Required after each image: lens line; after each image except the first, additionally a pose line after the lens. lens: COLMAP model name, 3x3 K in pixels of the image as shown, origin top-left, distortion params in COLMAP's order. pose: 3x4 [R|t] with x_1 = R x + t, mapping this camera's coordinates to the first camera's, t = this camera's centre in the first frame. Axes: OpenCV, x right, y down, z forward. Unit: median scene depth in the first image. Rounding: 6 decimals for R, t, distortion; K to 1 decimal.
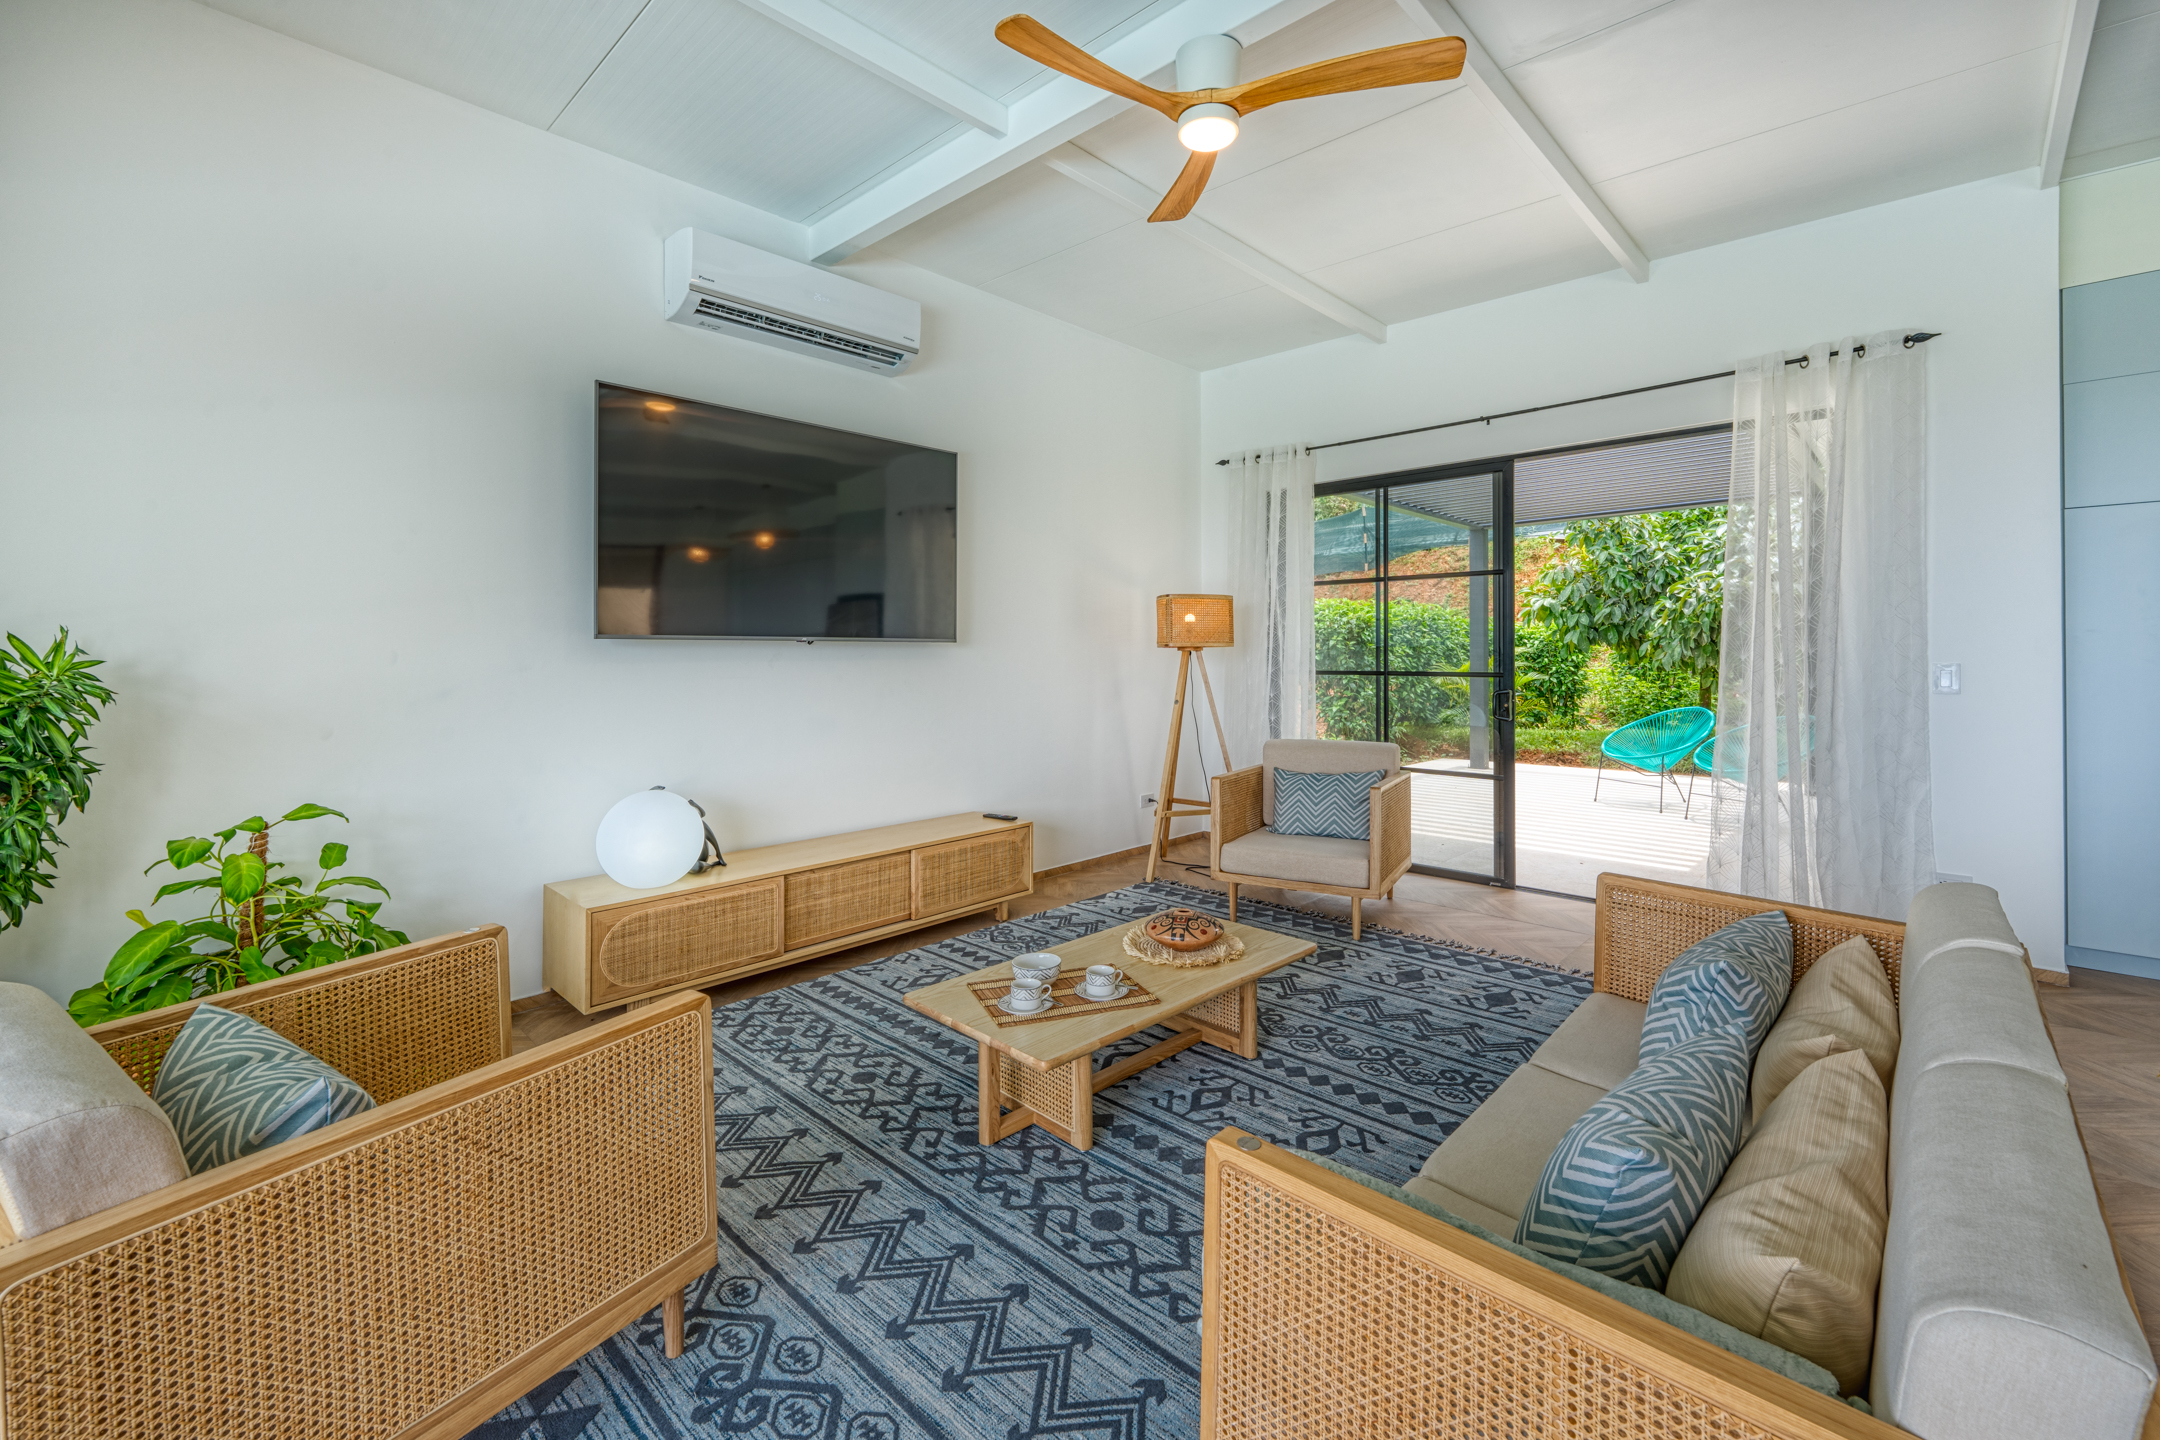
lens RADIAL K [[895.8, 0, 1060.6], [0, 895.8, 637.3], [0, 0, 1]] dist [-0.001029, -0.000815]
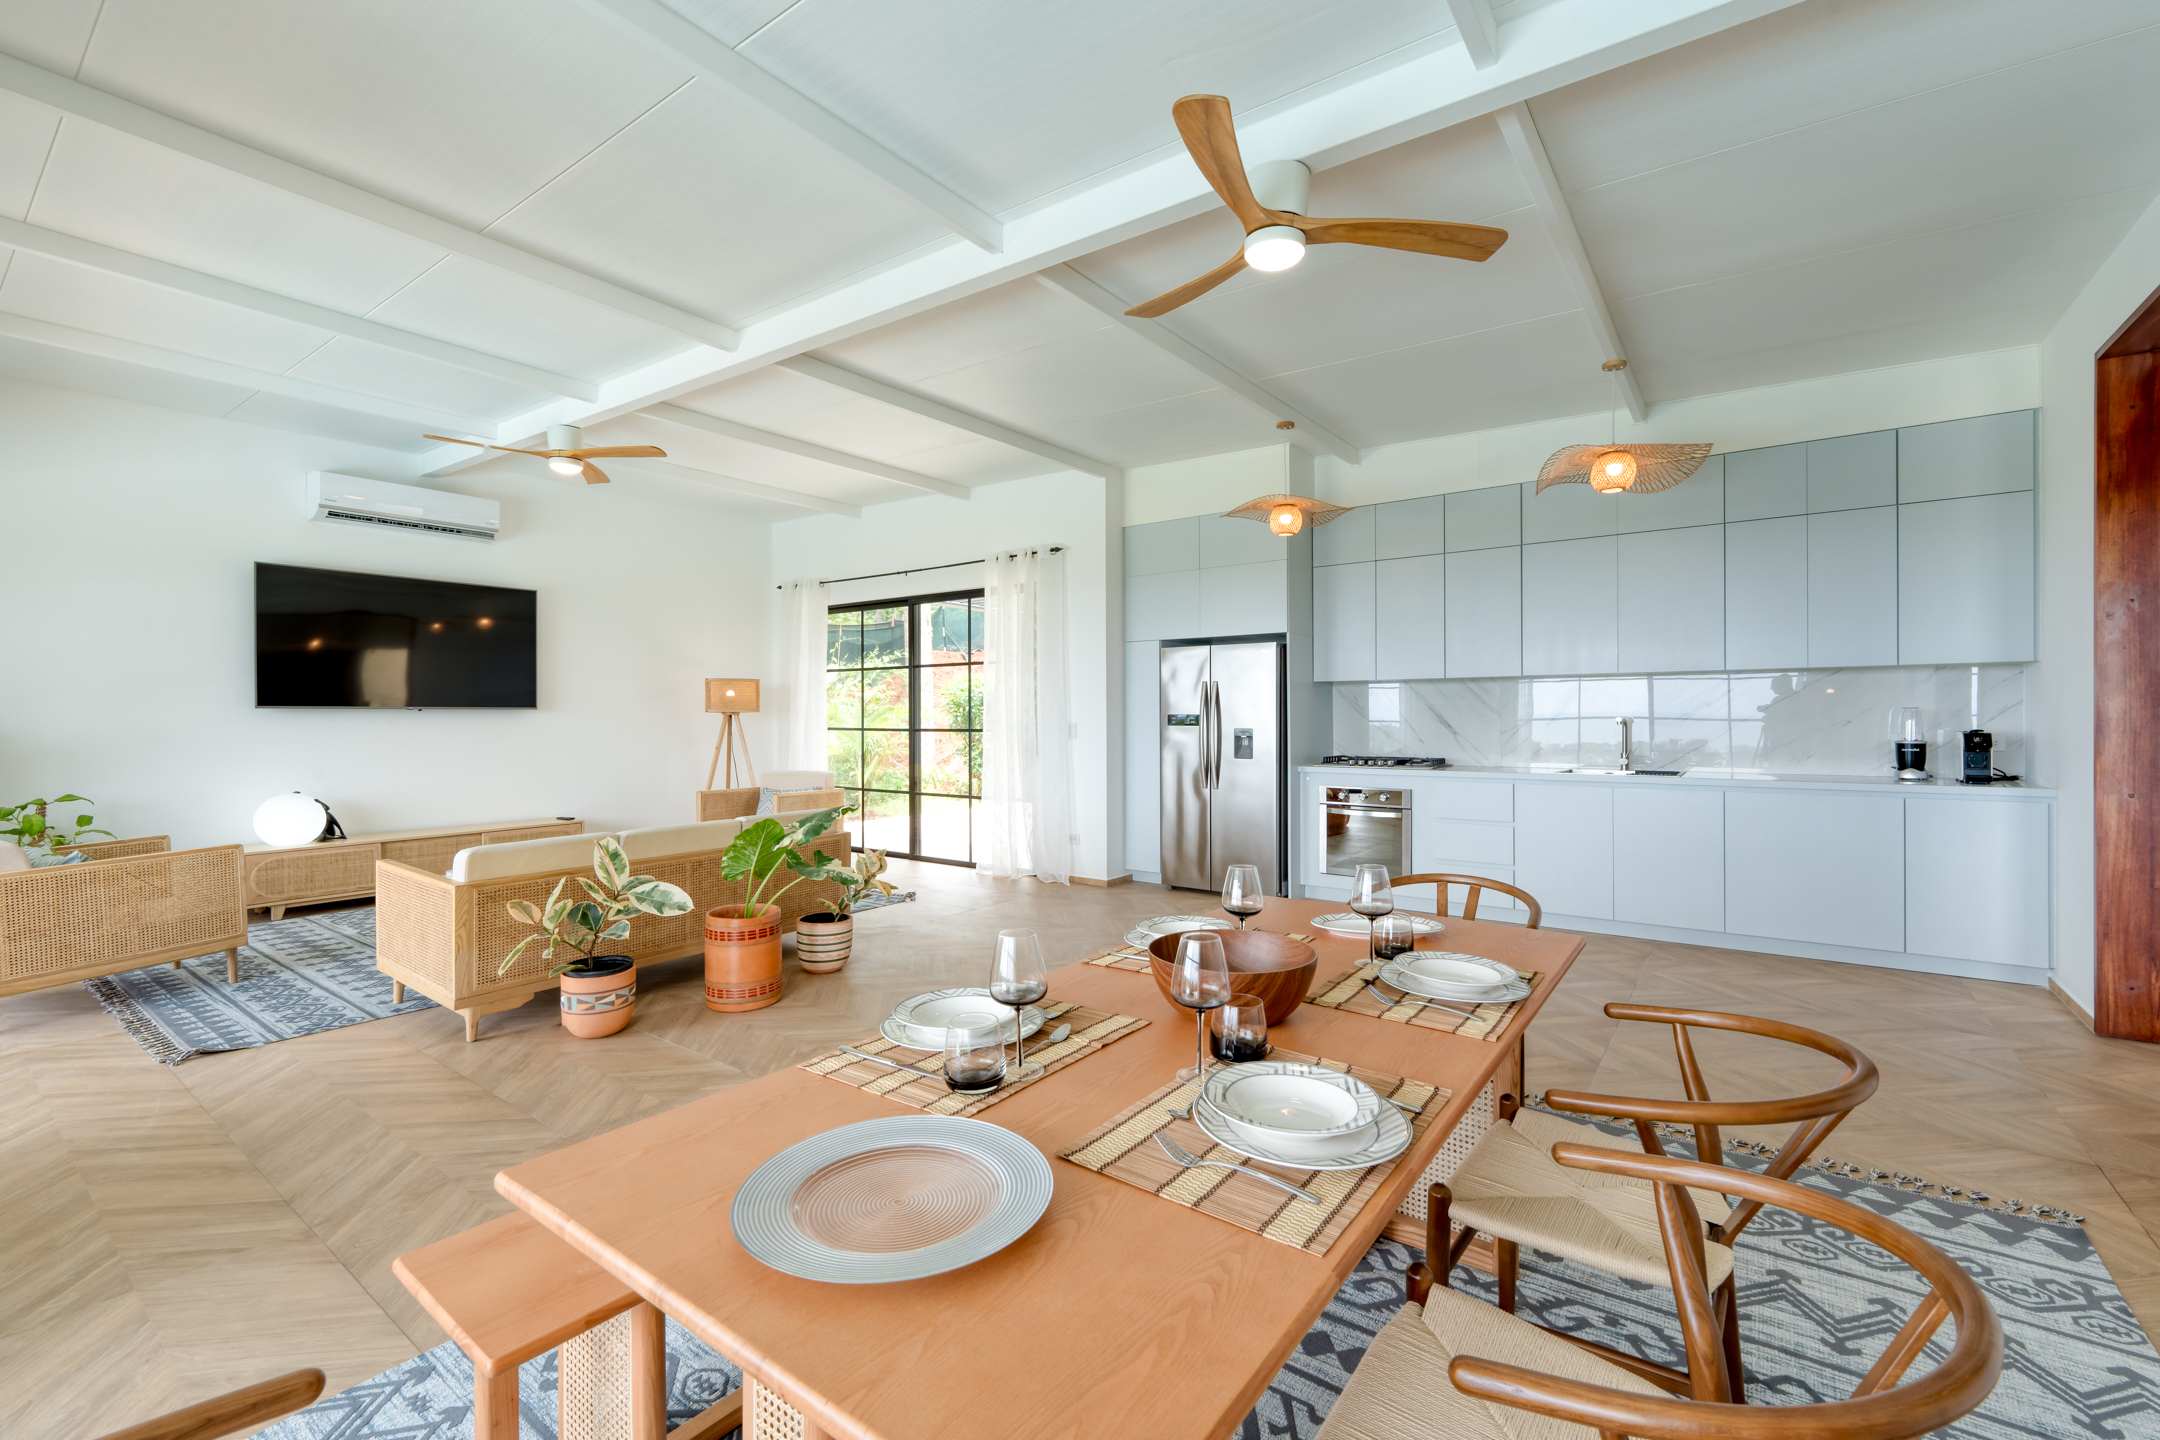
lens RADIAL K [[895.8, 0, 1083.2], [0, 895.8, 711.4], [0, 0, 1]] dist [-0.001029, -0.000815]
pose [[0.987392, 0.000614, 0.158290, 0.716807], [-0.002435, 0.999933, 0.011307, -0.013980], [-0.158273, -0.011550, 0.987328, -0.881204]]
